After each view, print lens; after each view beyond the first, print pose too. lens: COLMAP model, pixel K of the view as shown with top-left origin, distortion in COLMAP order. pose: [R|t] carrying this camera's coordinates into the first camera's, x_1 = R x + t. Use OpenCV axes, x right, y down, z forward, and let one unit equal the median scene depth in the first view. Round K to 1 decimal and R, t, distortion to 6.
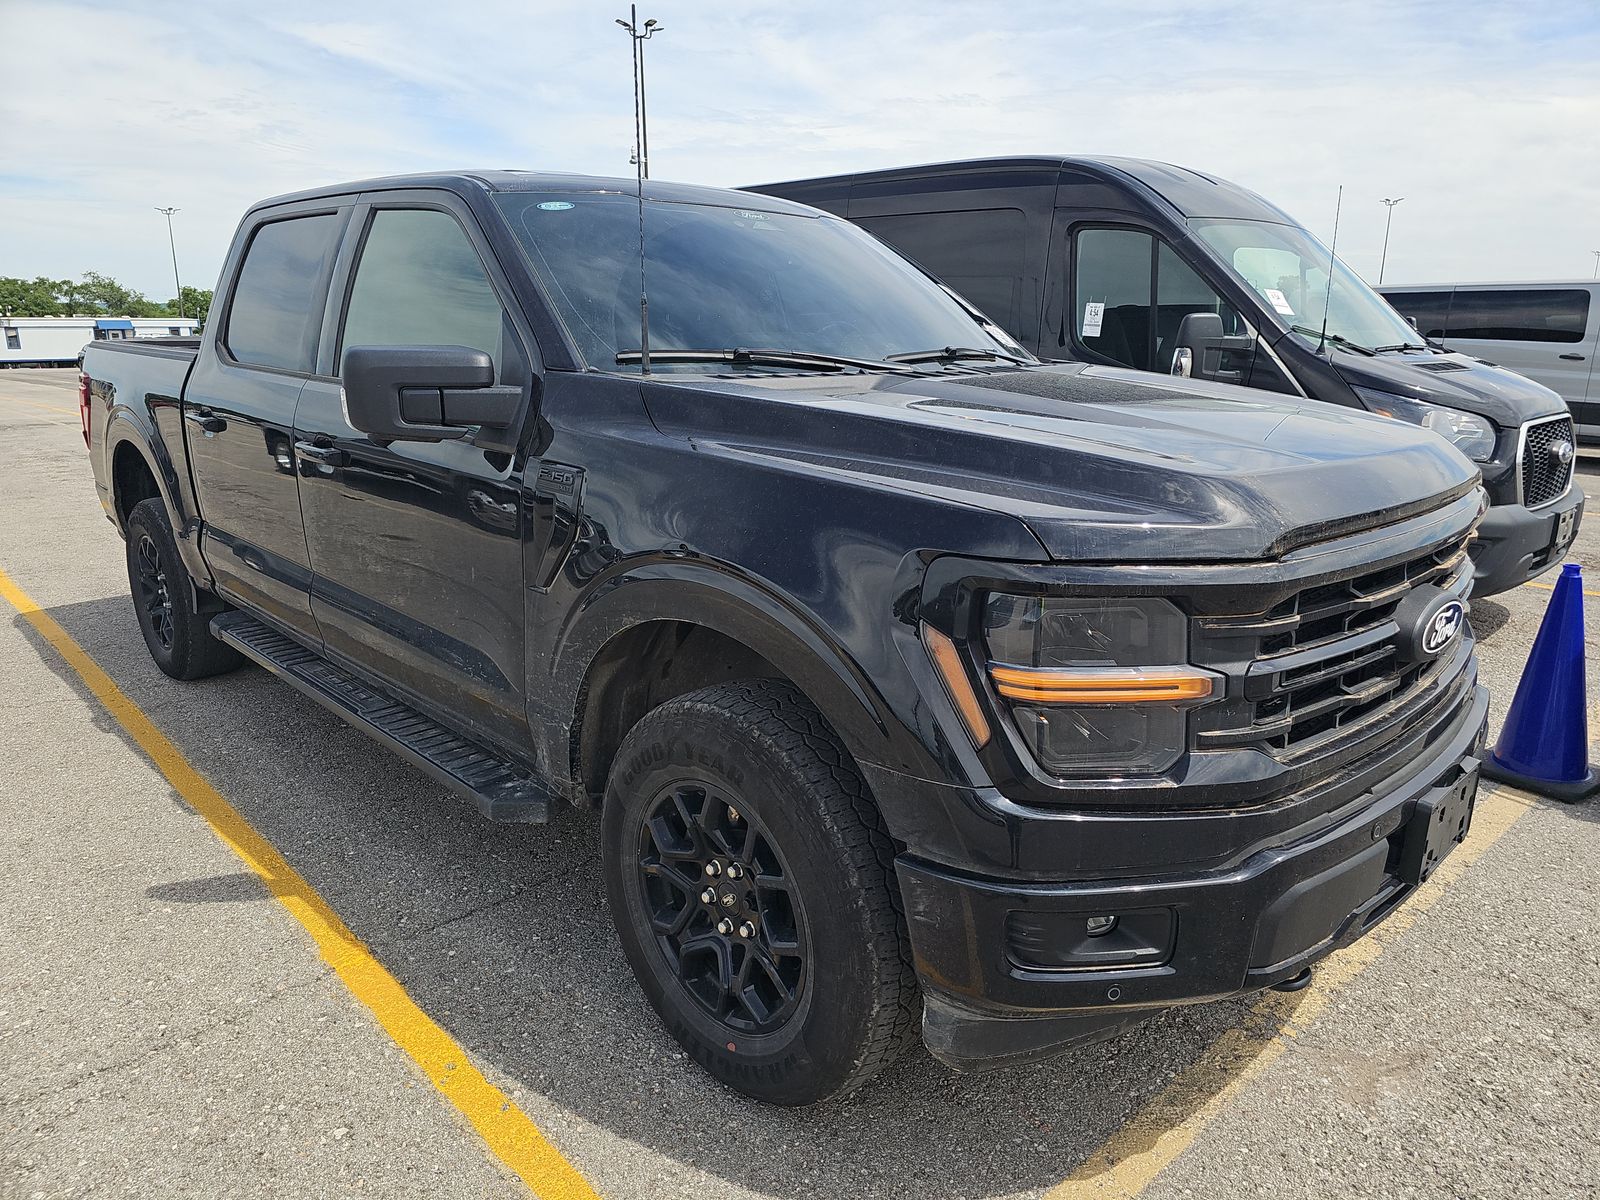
lens RADIAL K [[1061.0, 0, 799.2], [0, 1061.0, 600.6], [0, 0, 1]] dist [0.045349, -0.041800]
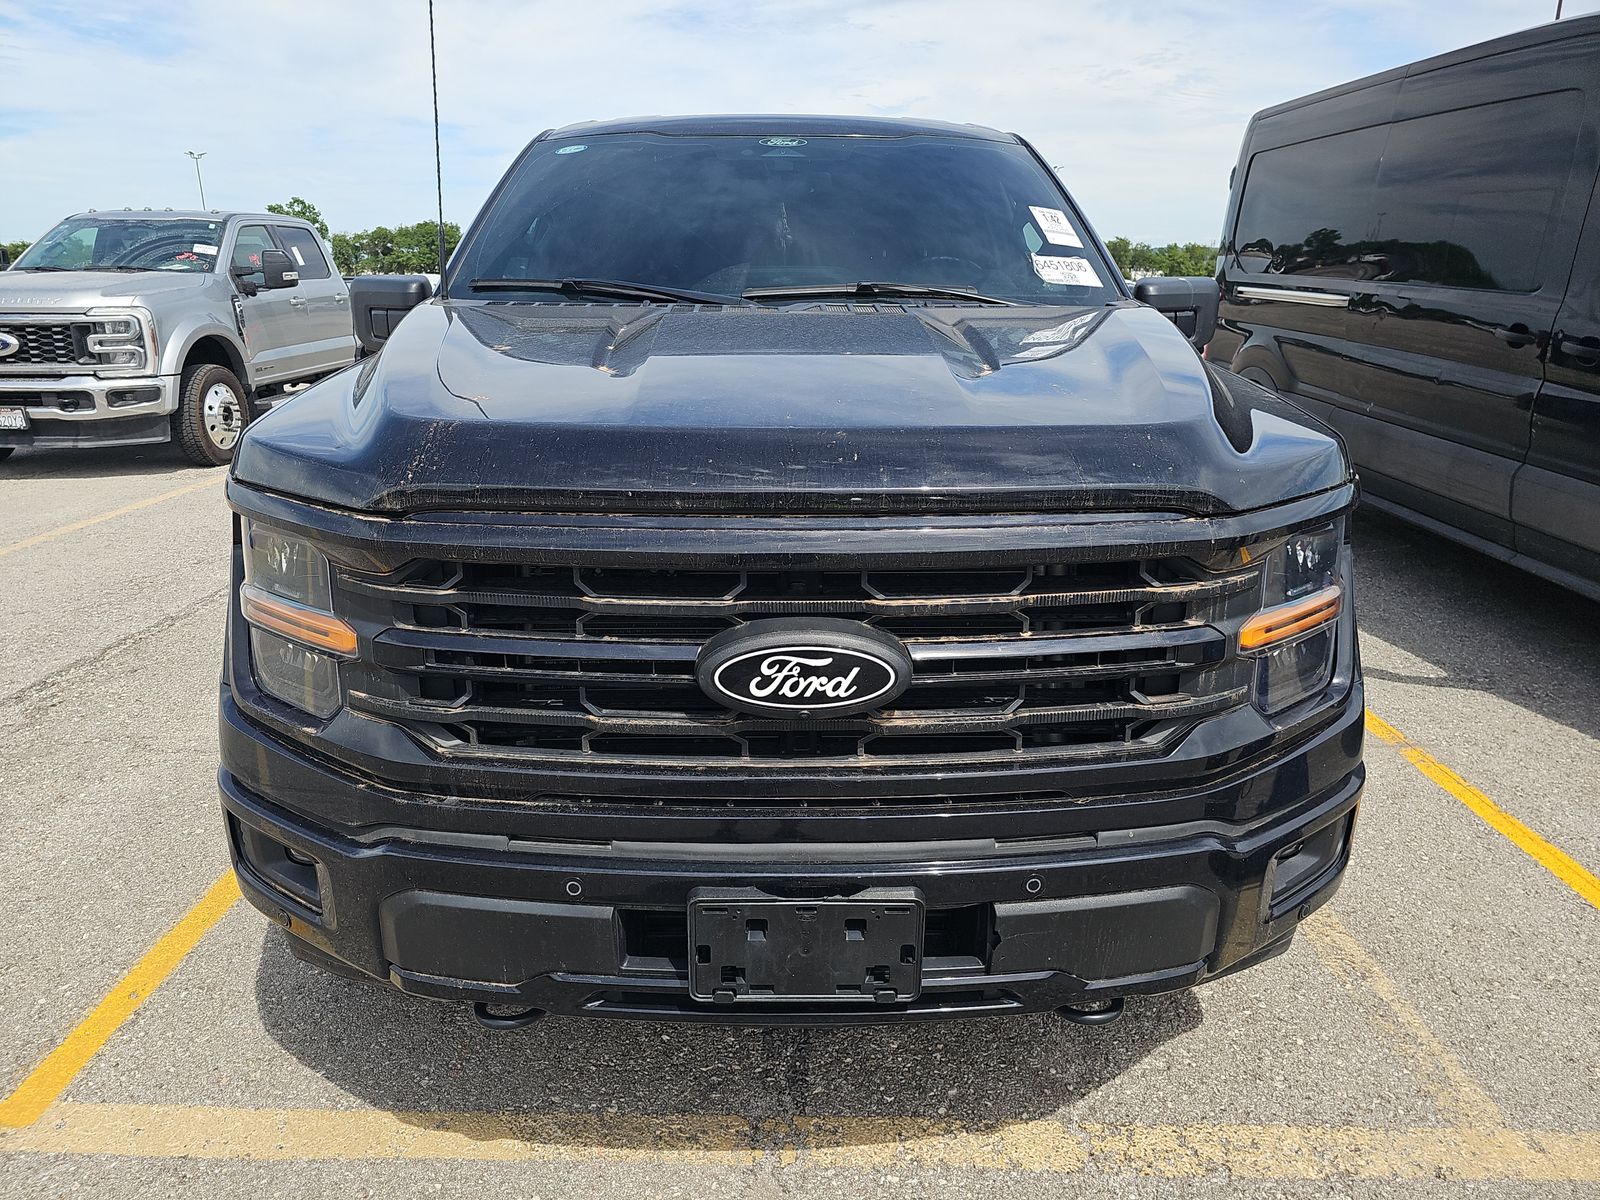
lens RADIAL K [[1061.0, 0, 799.2], [0, 1061.0, 600.8], [0, 0, 1]] dist [0.045349, -0.041800]
pose [[0.721539, 0.203384, -0.661828, 0.885308], [-0.173114, 0.978516, 0.111972, -0.086888], [0.670383, 0.033779, 0.741246, 0.401078]]
